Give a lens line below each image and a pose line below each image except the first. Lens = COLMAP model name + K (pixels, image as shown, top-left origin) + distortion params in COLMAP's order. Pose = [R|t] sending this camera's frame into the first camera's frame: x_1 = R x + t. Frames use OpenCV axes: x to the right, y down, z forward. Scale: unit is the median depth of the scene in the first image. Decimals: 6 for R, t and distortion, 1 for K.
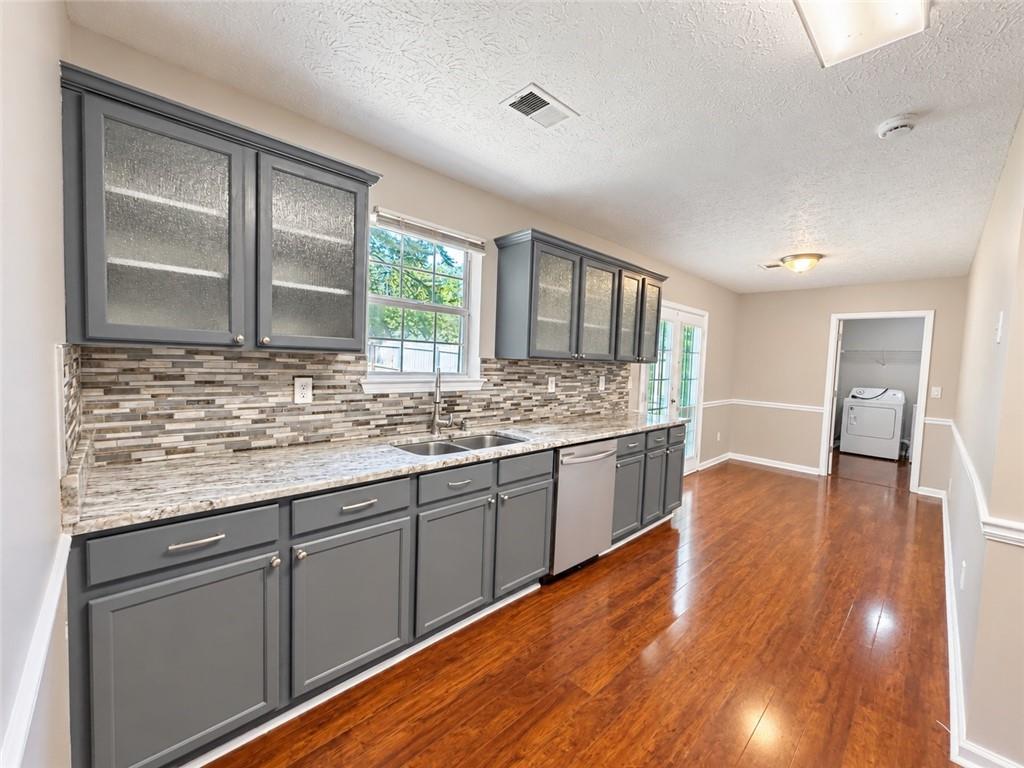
lens RADIAL K [[411.4, 0, 509.5], [0, 411.4, 383.3], [0, 0, 1]] dist [-0.002171, -0.000398]
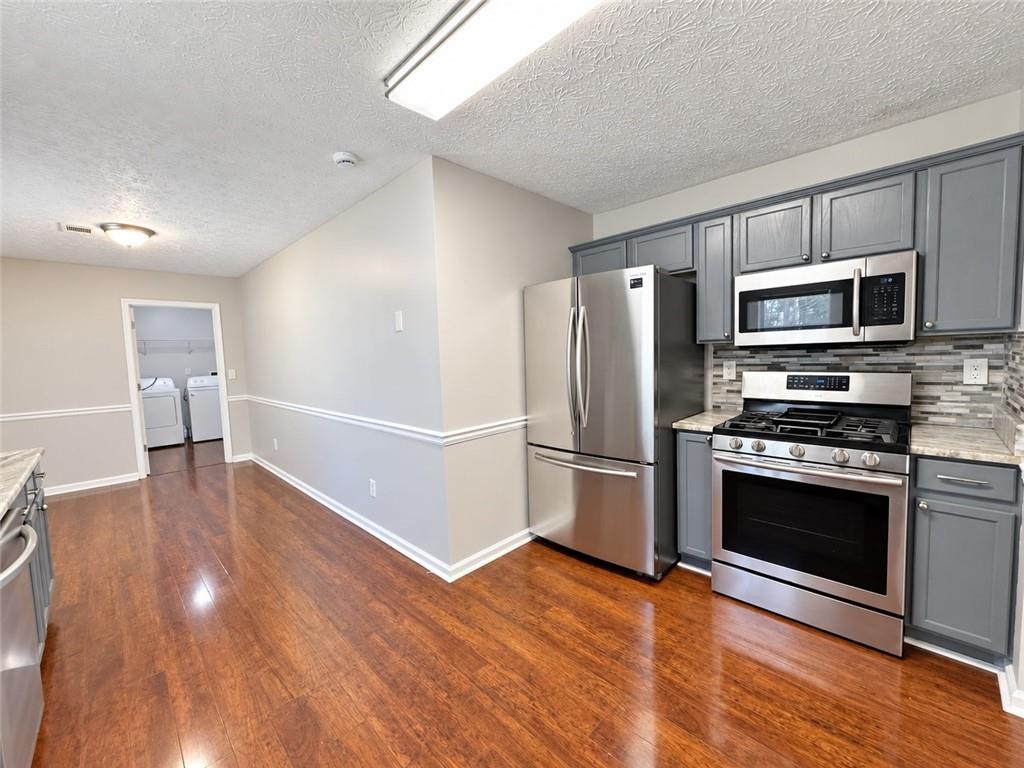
lens RADIAL K [[411.4, 0, 512.5], [0, 411.4, 382.1], [0, 0, 1]] dist [-0.002171, -0.000398]
pose [[-0.018771, -0.110778, 0.993668, -0.149110], [0.089635, 0.989655, 0.112024, -0.015244], [-0.995798, 0.091170, -0.008647, 0.207289]]
